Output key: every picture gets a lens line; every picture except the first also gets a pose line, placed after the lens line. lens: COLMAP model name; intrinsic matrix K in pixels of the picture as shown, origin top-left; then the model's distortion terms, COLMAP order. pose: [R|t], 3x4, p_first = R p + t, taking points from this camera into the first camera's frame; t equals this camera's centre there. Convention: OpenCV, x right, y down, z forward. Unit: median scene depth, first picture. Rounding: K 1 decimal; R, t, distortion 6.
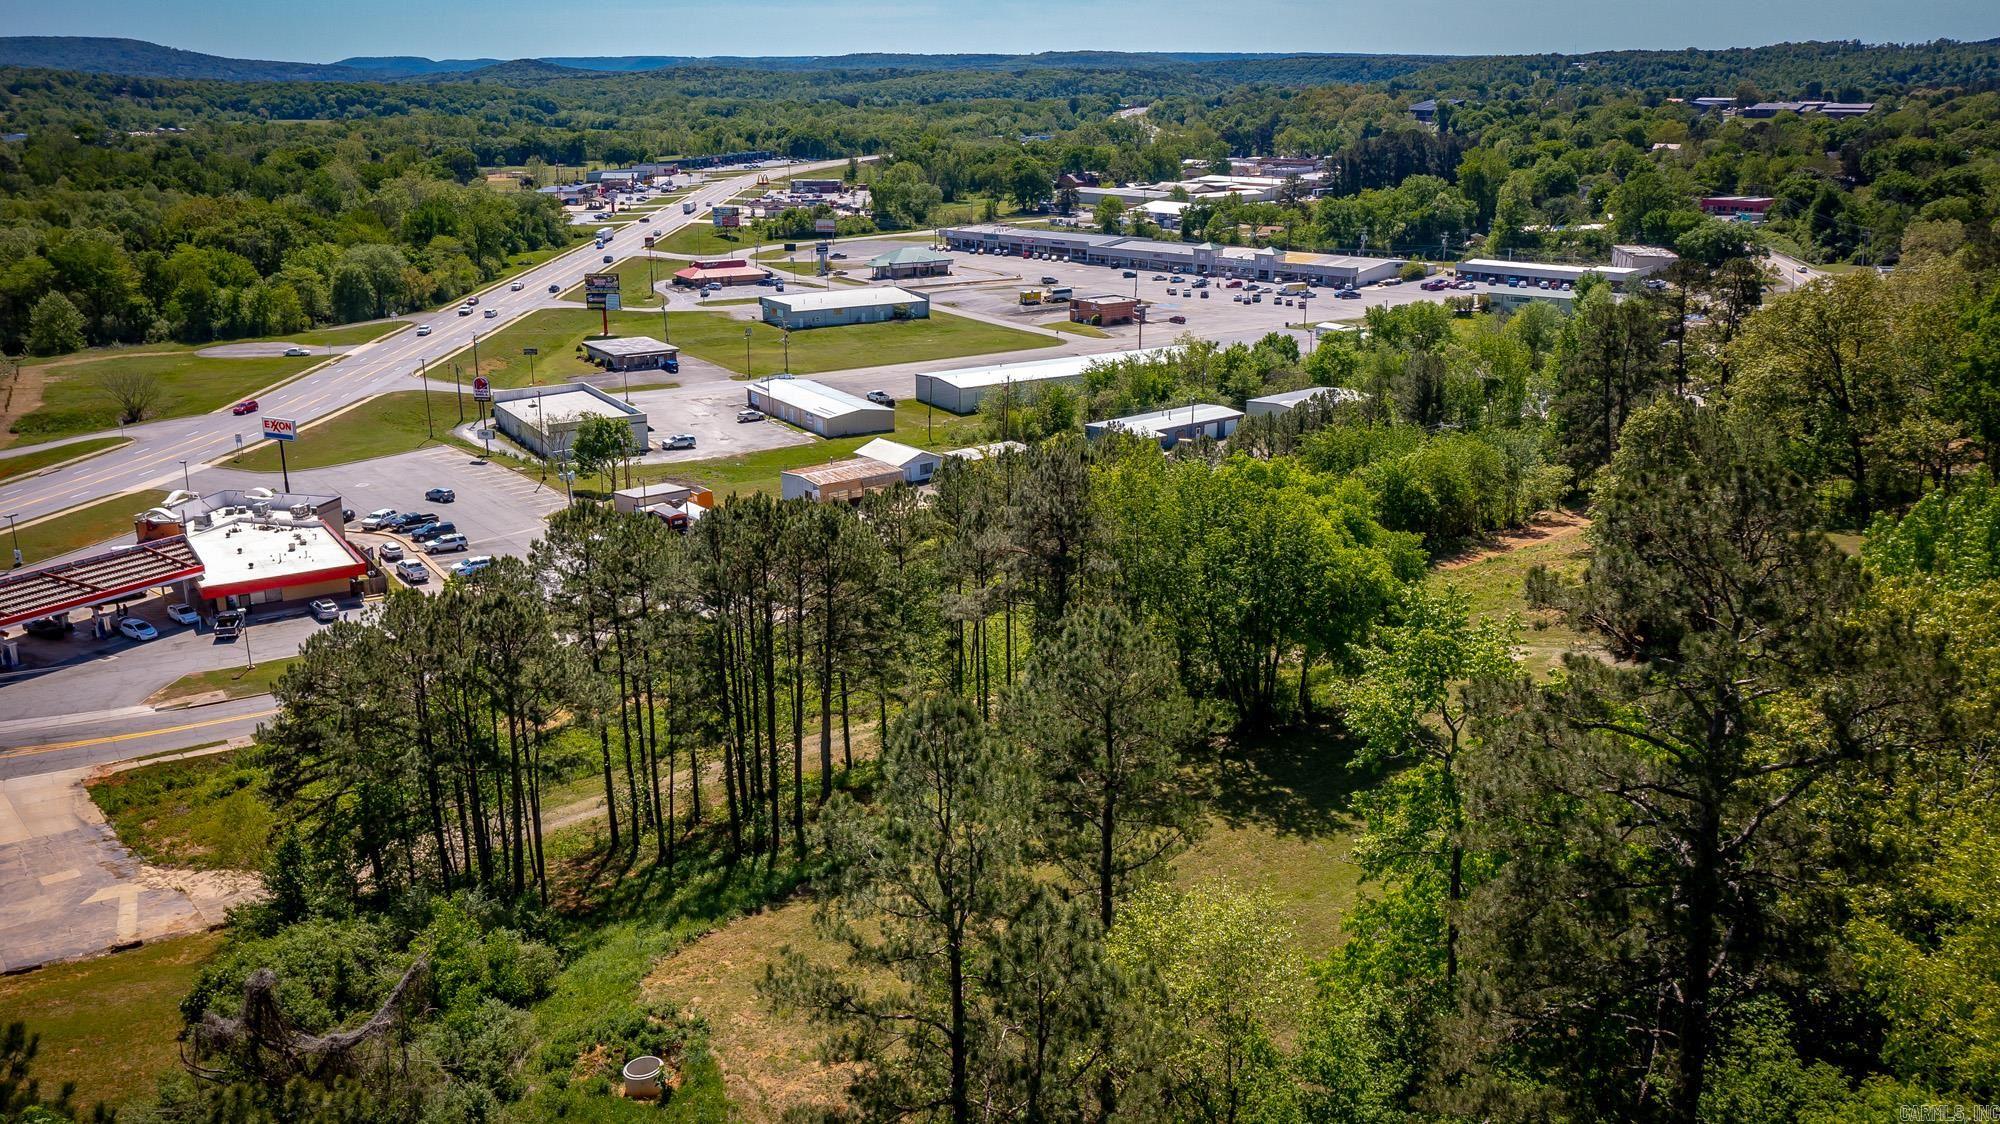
lens RADIAL K [[1583.9, 0, 1003.2], [0, 1583.9, 562.1], [0, 0, 1]] dist [0.001391, 0.014463]
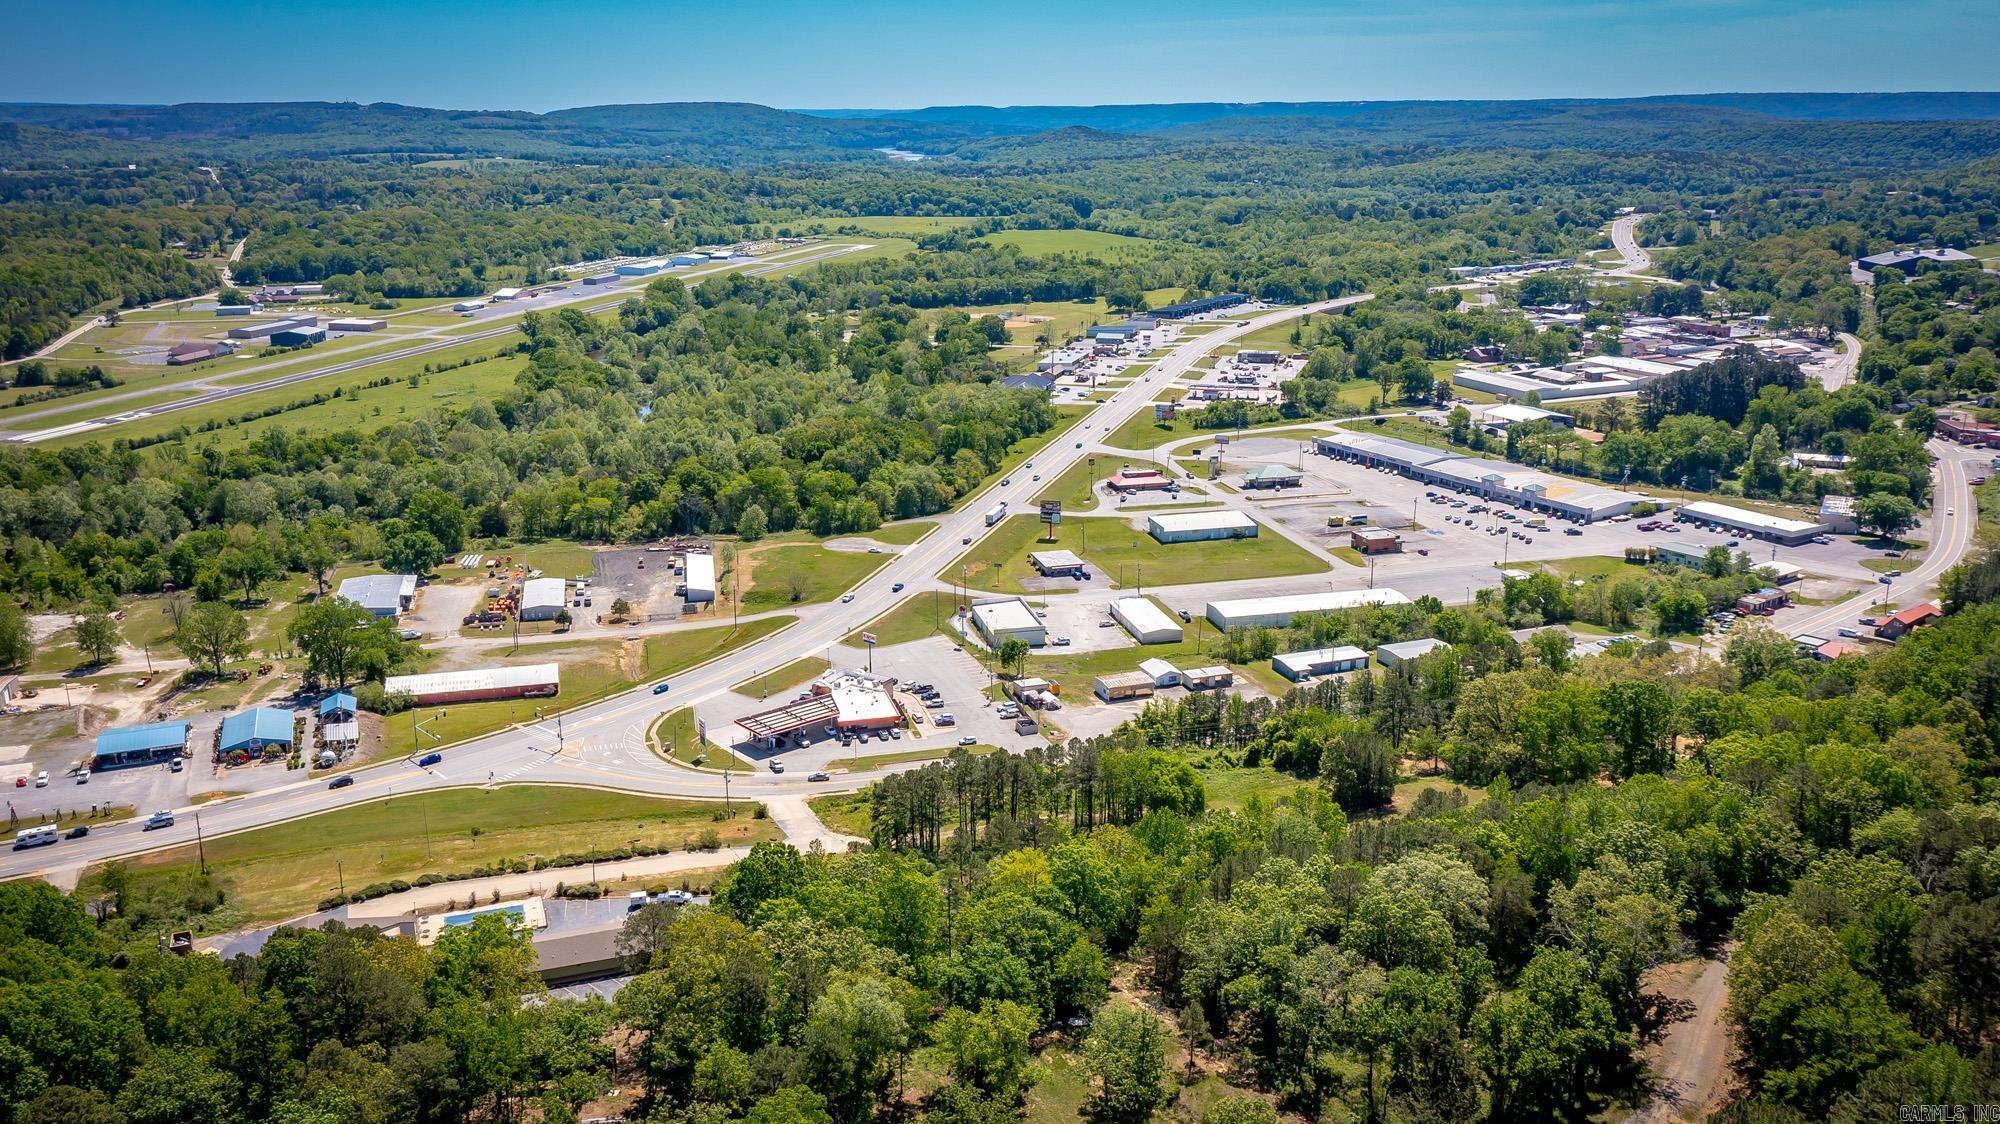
lens RADIAL K [[1583.9, 0, 1003.2], [0, 1583.9, 562.1], [0, 0, 1]] dist [0.001391, 0.014463]
pose [[0.946634, 0.081171, -0.311923, 0.203661], [-0.088630, 0.996017, -0.009785, -0.095819], [0.309886, 0.036909, 0.950057, -0.532955]]
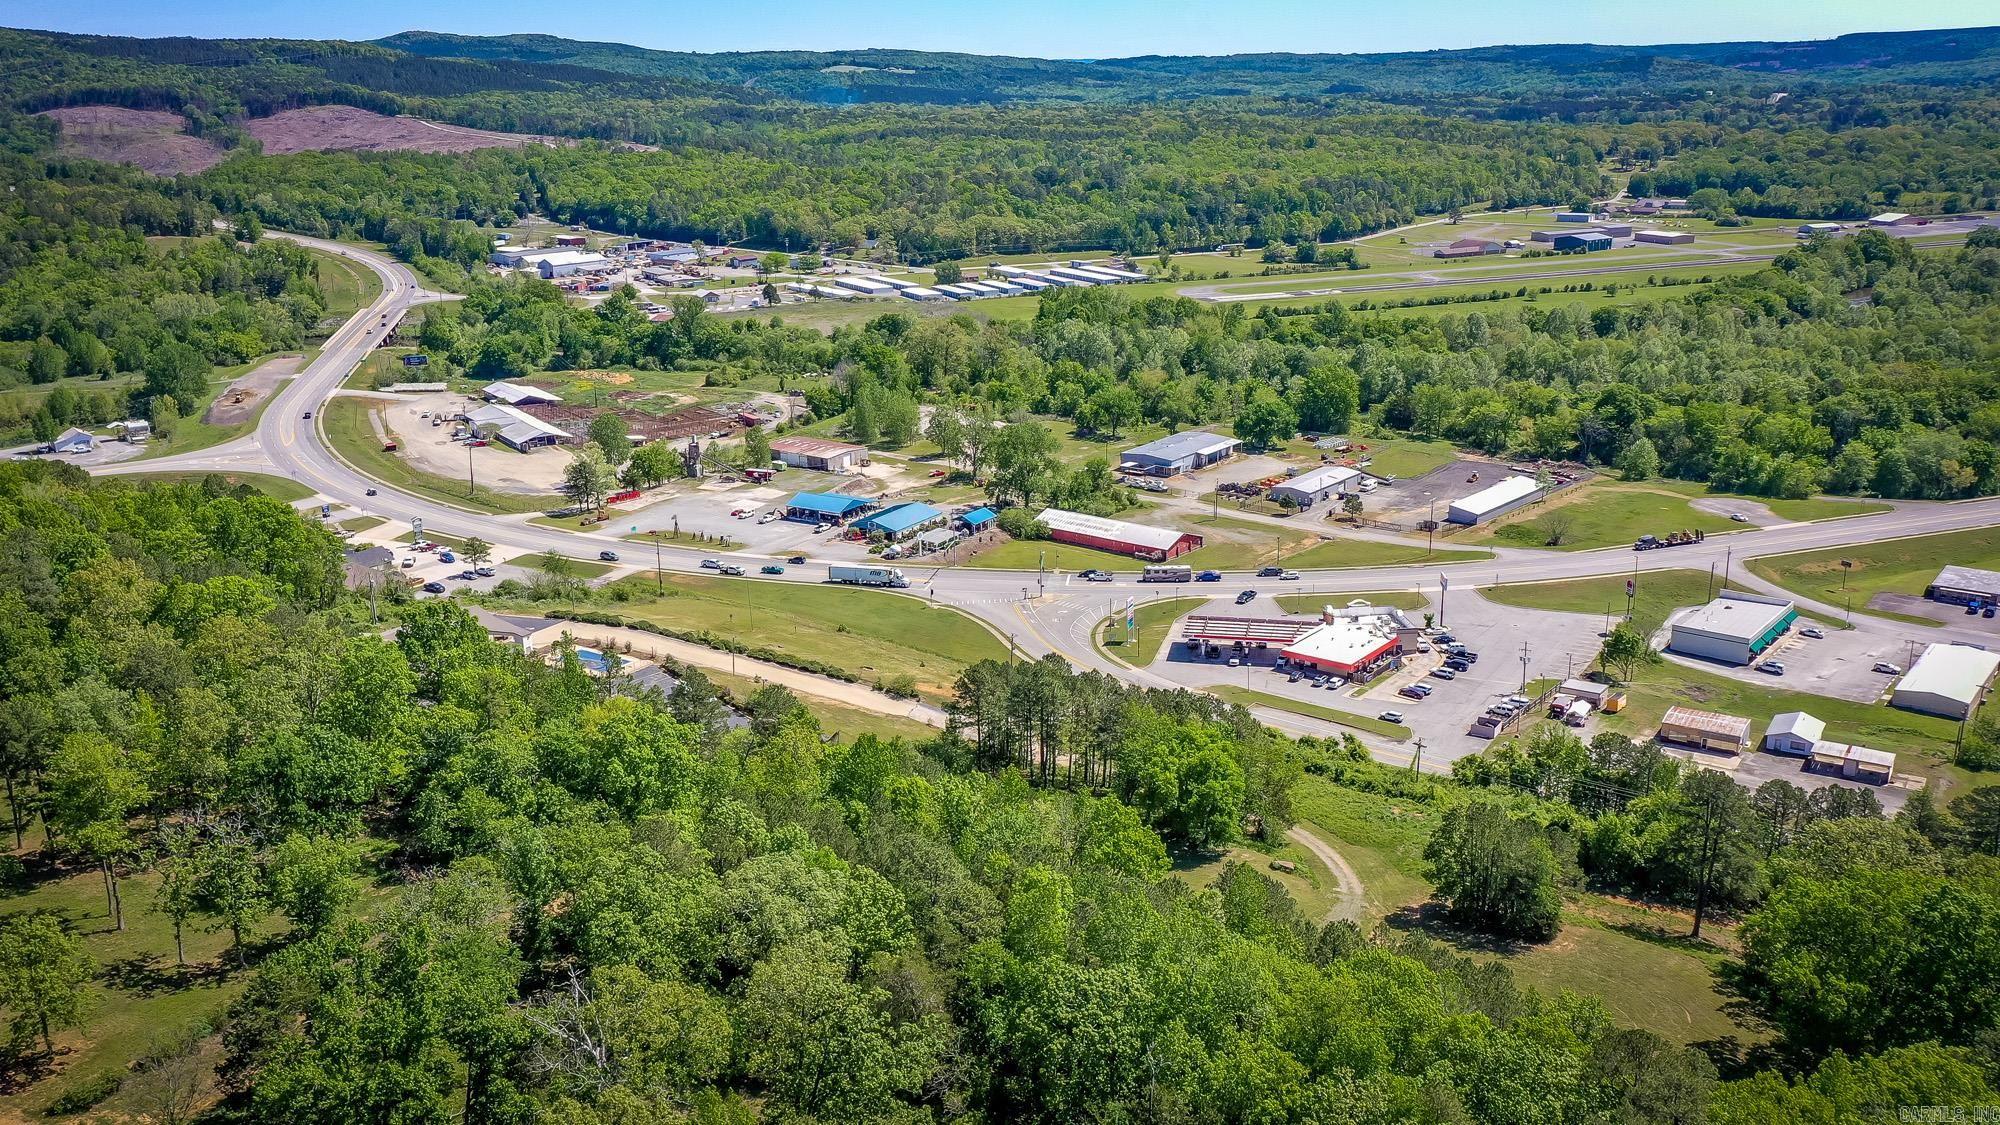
lens RADIAL K [[1583.9, 0, 1003.2], [0, 1583.9, 562.6], [0, 0, 1]] dist [0.001391, 0.014463]
pose [[0.305078, 0.269079, -0.913523, 0.519819], [-0.253105, 0.947663, 0.194608, -0.168102], [0.918077, 0.171847, 0.357217, -0.055304]]
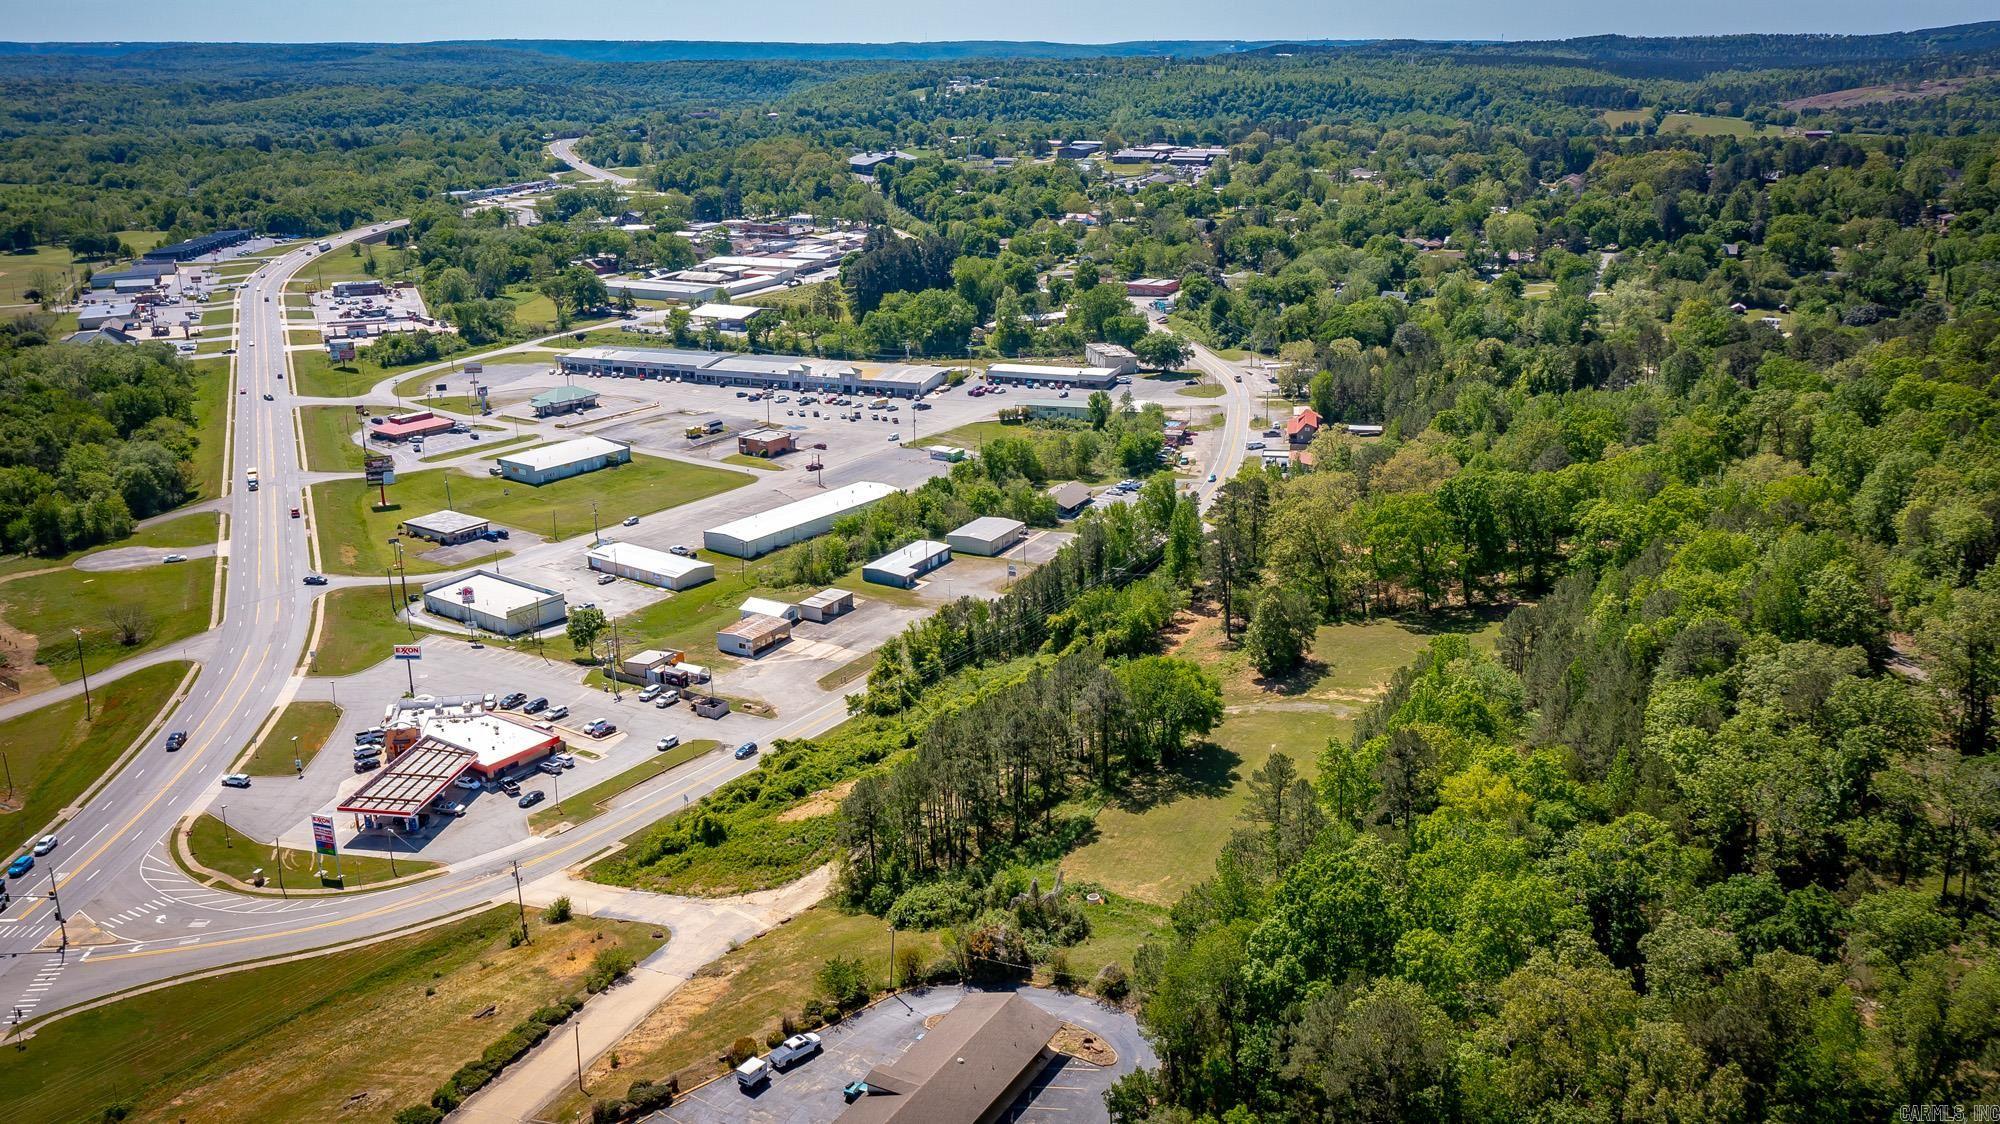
lens RADIAL K [[1583.9, 0, 1003.2], [0, 1583.9, 562.1], [0, 0, 1]] dist [0.001391, 0.014463]
pose [[0.929445, -0.115391, 0.350452, -0.233072], [0.112177, 0.993249, 0.029530, -0.078442], [-0.351493, 0.011866, 0.936115, -0.323400]]
